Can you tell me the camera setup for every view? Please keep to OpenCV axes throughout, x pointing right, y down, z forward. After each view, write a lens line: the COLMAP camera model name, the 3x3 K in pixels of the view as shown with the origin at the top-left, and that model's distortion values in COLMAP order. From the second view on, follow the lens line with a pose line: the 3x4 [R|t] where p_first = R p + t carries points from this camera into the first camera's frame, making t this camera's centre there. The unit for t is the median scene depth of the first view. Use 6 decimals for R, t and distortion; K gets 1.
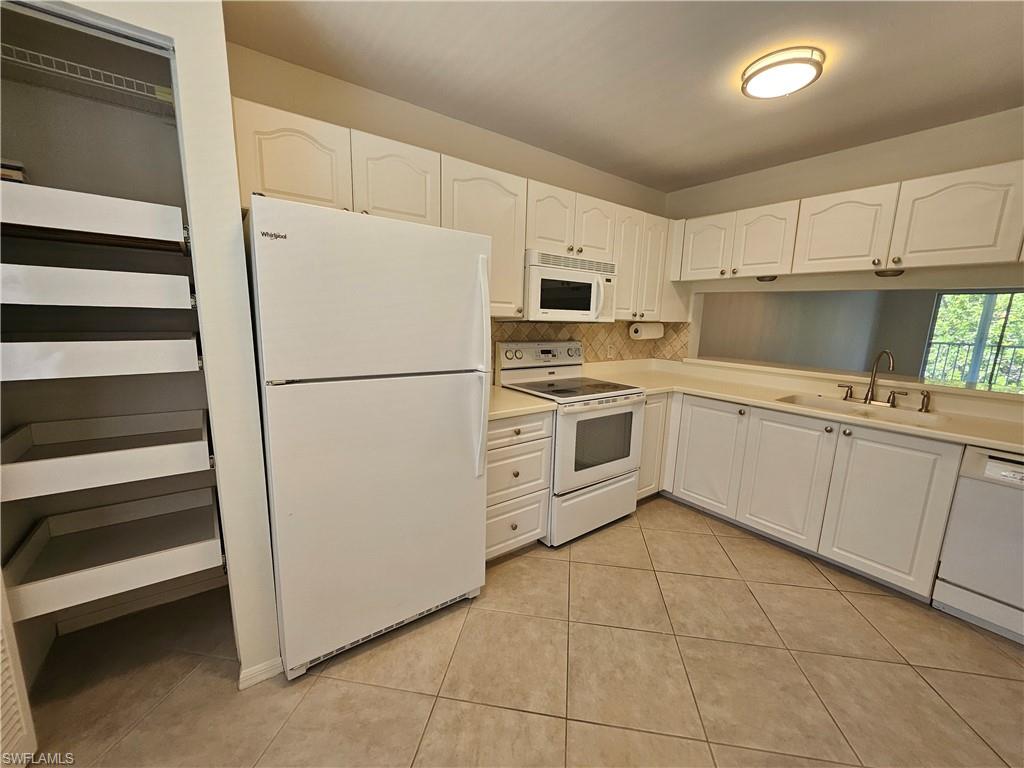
lens RADIAL K [[409.3, 0, 510.3], [0, 409.3, 386.2], [0, 0, 1]] dist [-0.003541, -0.000077]
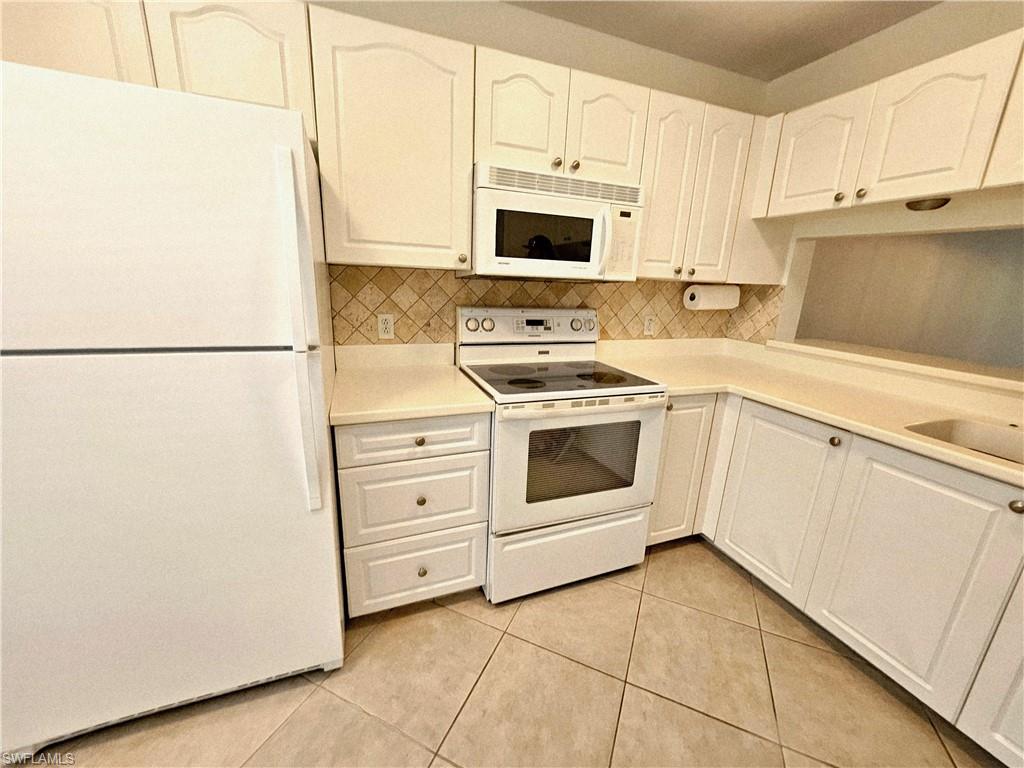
lens RADIAL K [[409.3, 0, 512.9], [0, 409.3, 387.0], [0, 0, 1]] dist [-0.003541, -0.000077]
pose [[0.963801, 0.078103, -0.254926, 0.267924], [-0.057691, 0.994571, 0.086599, -0.035470], [0.260306, -0.068758, 0.963075, 0.331612]]
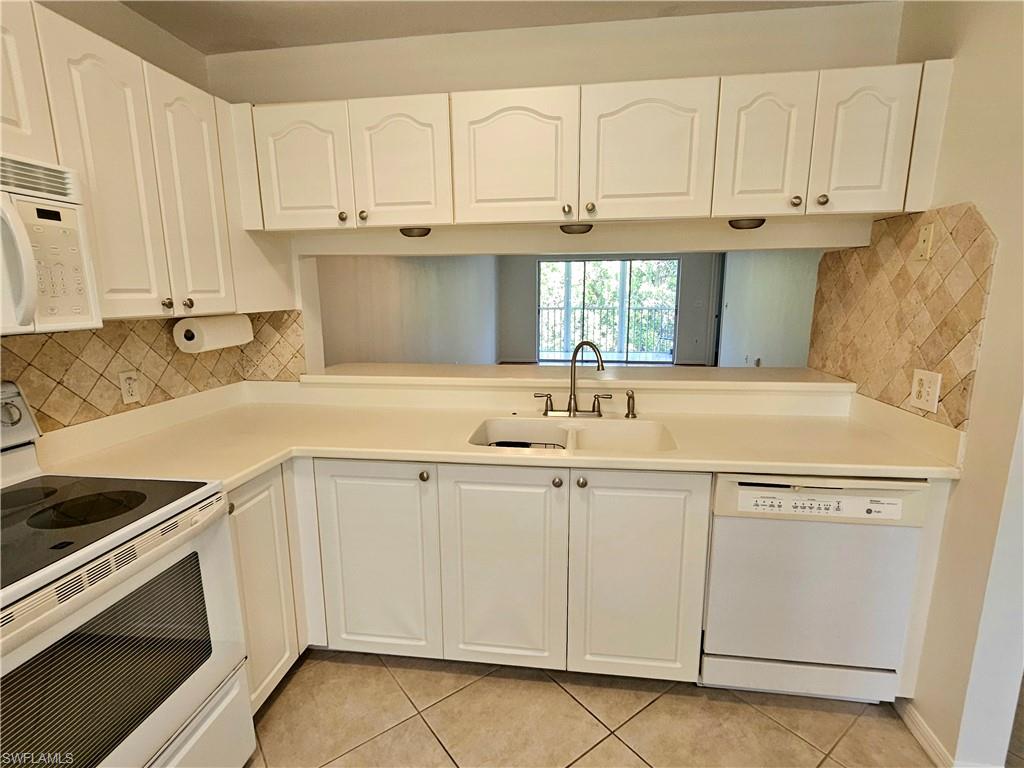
lens RADIAL K [[504.7, 0, 517.2], [0, 504.7, 387.4], [0, 0, 1]] dist [0.002240, -0.001795]
pose [[0.692276, -0.167760, 0.701862, 0.198527], [0.150442, 0.984784, 0.086997, -0.091614], [-0.705777, 0.045364, 0.706980, 0.428288]]
